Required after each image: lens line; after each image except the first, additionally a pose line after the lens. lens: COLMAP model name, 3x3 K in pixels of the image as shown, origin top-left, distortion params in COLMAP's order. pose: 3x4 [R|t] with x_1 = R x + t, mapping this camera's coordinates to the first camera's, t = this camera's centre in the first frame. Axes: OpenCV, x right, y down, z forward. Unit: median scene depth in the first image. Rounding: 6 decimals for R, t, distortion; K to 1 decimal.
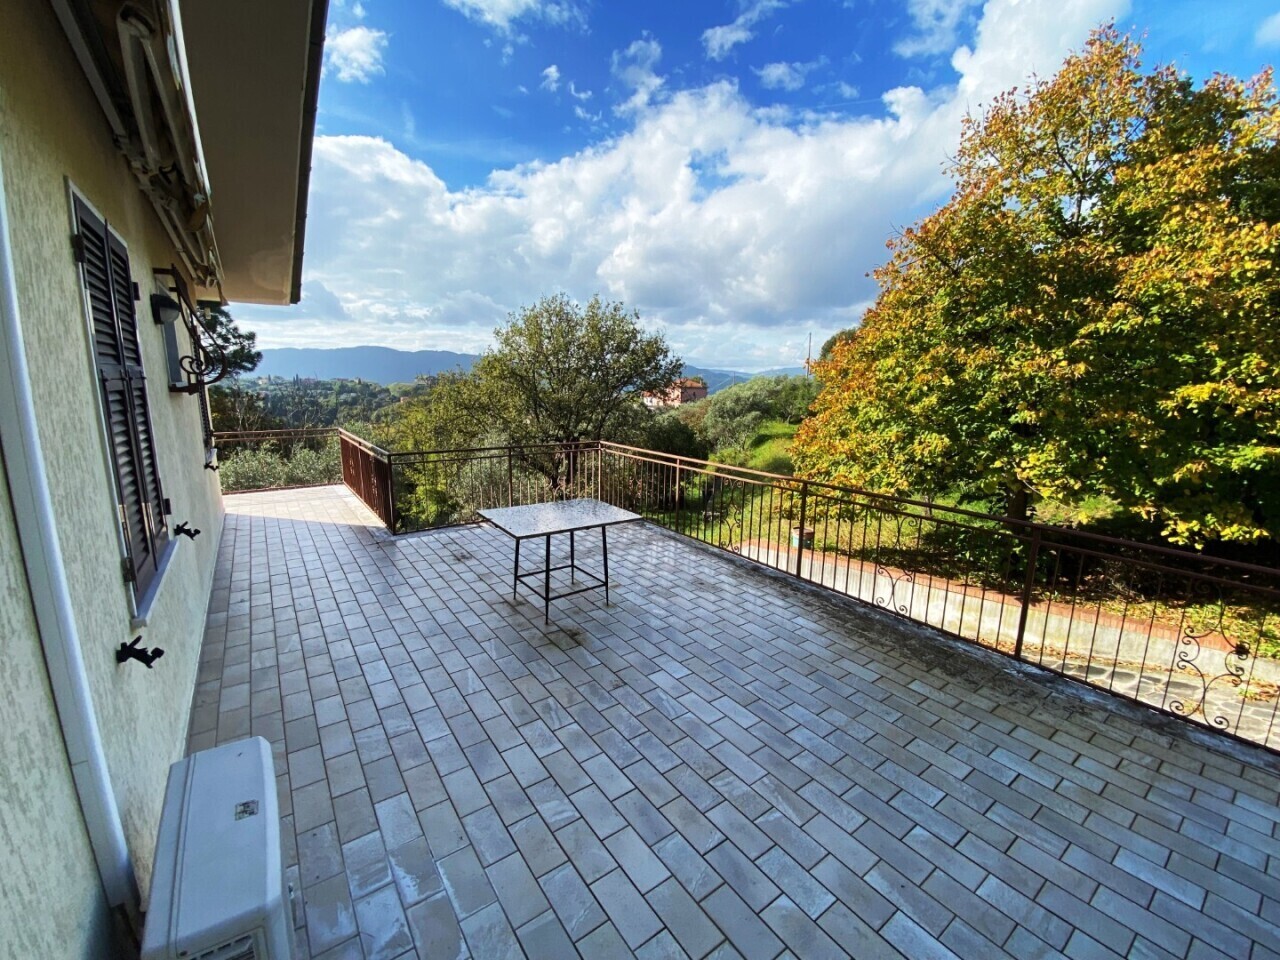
lens RADIAL K [[522.3, 0, 640.0], [0, 522.3, 480.0], [0, 0, 1]] dist [0.023968, -0.022193]
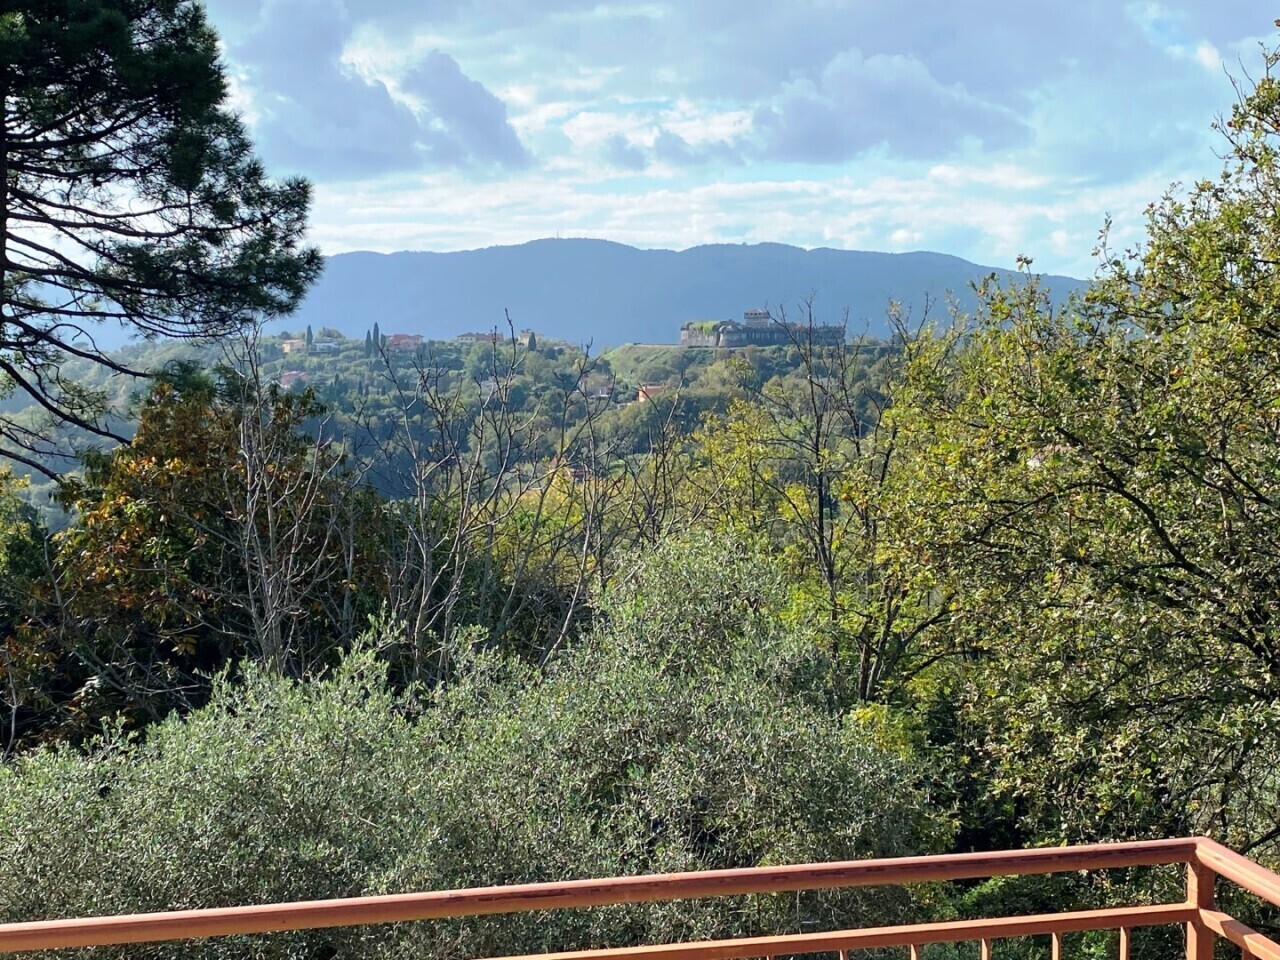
lens RADIAL K [[1661.2, 0, 640.0], [0, 1661.2, 480.0], [0, 0, 1]] dist [0.125950, 0.003097]
pose [[0.918270, 0.019942, -0.395453, -0.834172], [-0.058527, 0.994597, -0.085746, -0.203084], [0.391606, 0.101882, 0.914475, 1.030411]]
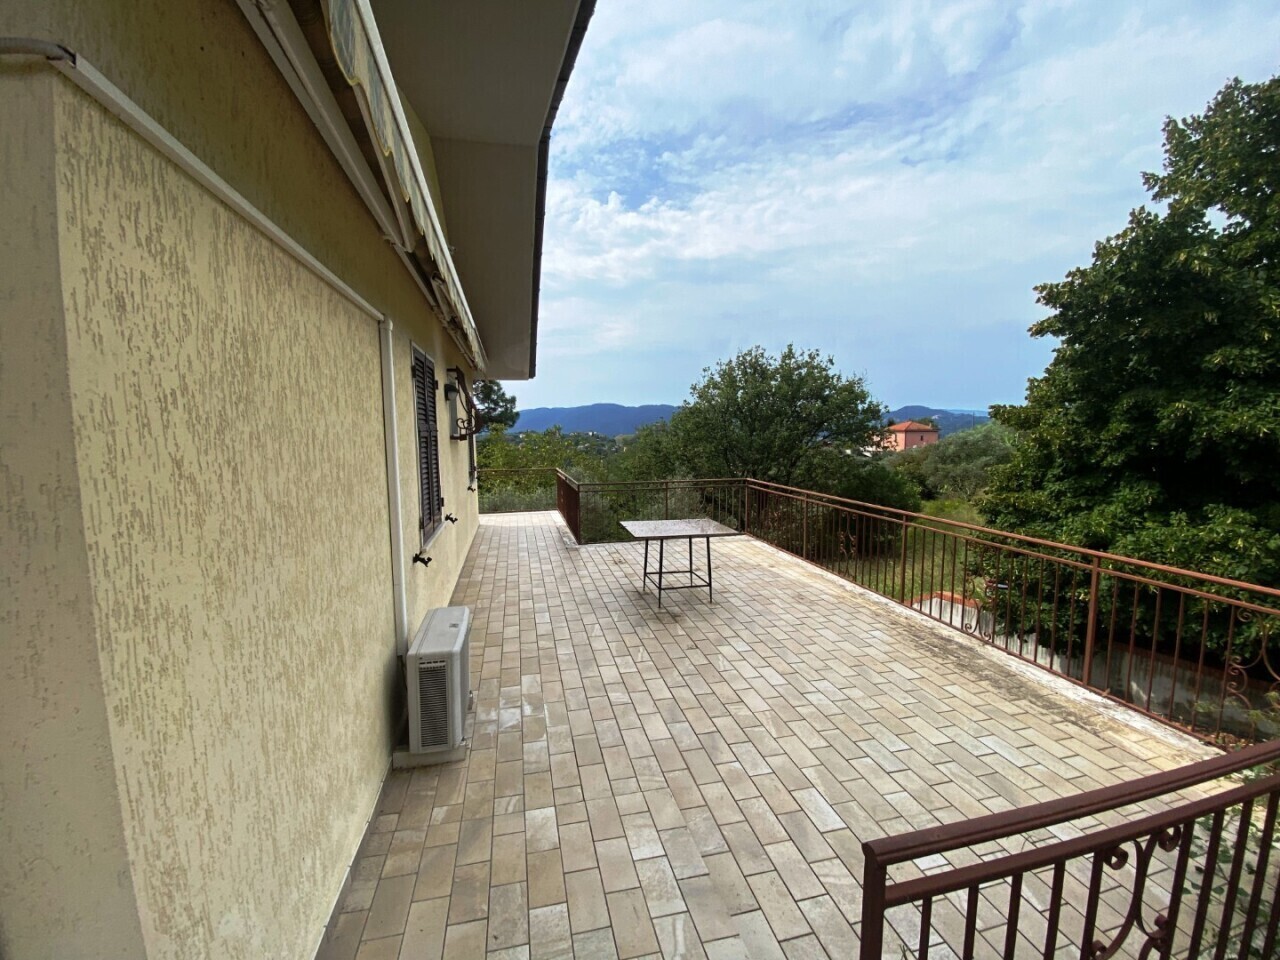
lens RADIAL K [[526.8, 0, 640.0], [0, 526.8, 480.0], [0, 0, 1]] dist [0.062242, -0.022876]
pose [[0.921381, 0.013175, -0.388436, 0.241521], [-0.048606, 0.995485, -0.081530, 0.052428], [0.385609, 0.094000, 0.917862, -0.234600]]
